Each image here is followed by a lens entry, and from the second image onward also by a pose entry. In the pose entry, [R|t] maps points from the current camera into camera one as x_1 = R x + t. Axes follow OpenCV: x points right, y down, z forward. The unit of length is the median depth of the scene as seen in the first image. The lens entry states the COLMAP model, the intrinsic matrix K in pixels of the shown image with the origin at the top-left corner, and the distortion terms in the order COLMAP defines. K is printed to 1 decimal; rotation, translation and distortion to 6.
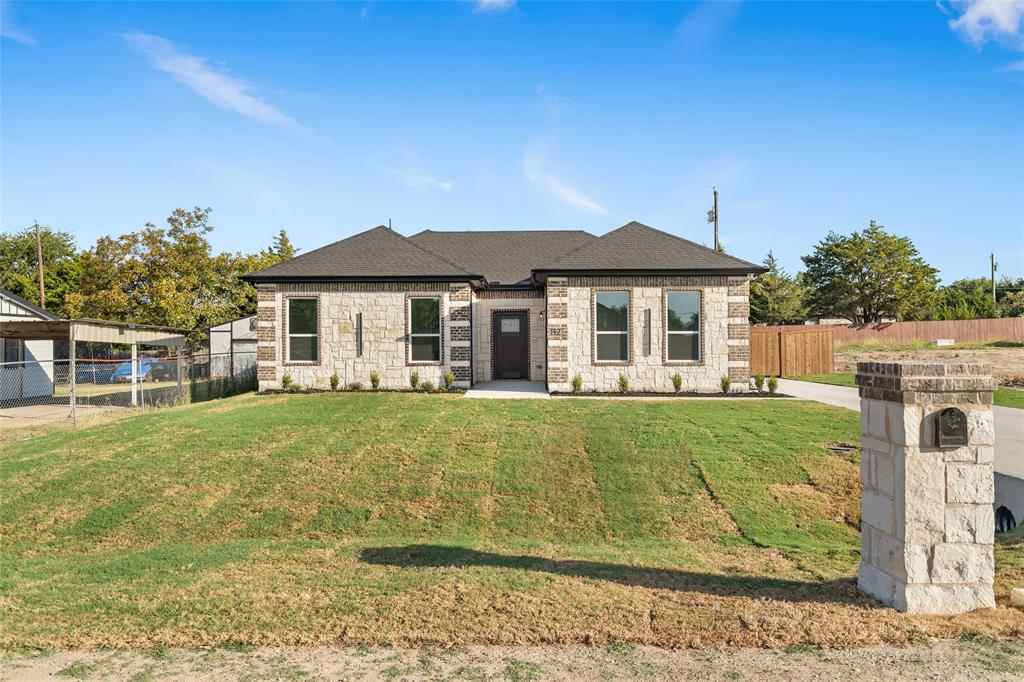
lens RADIAL K [[773.5, 0, 512.0], [0, 773.5, 341.0], [0, 0, 1]] dist [-0.001148, -0.003860]
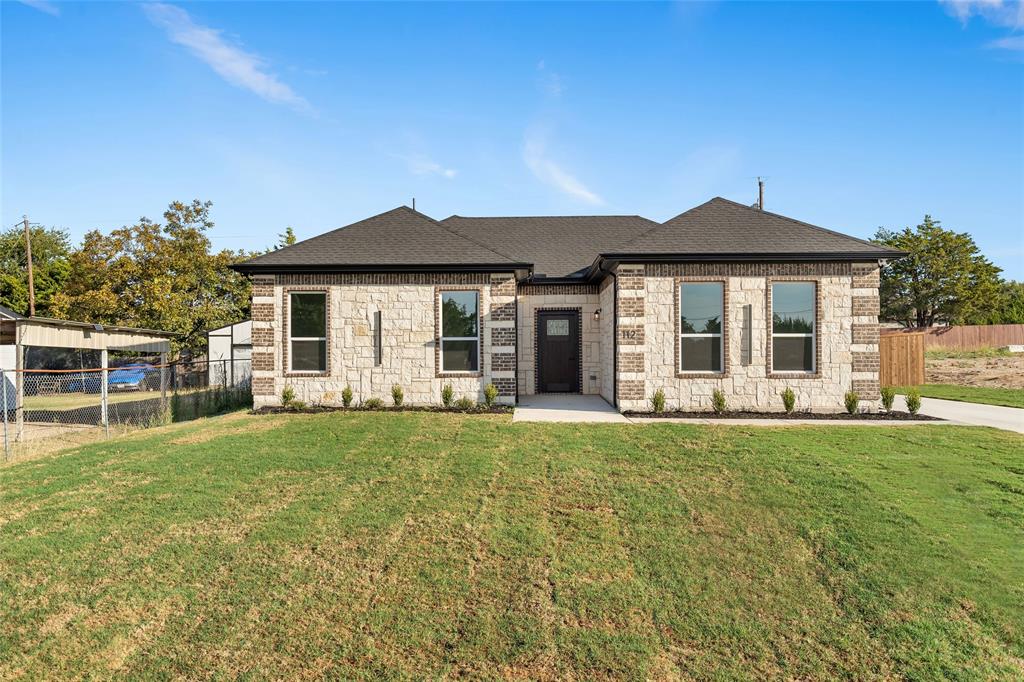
lens RADIAL K [[773.6, 0, 506.6], [0, 773.6, 346.9], [0, 0, 1]] dist [-0.002246, -0.002493]
pose [[0.999850, 0.000429, -0.017335, -0.050169], [-0.000419, 1.000000, 0.000576, 0.000268], [0.017335, -0.000568, 0.999850, 0.200396]]
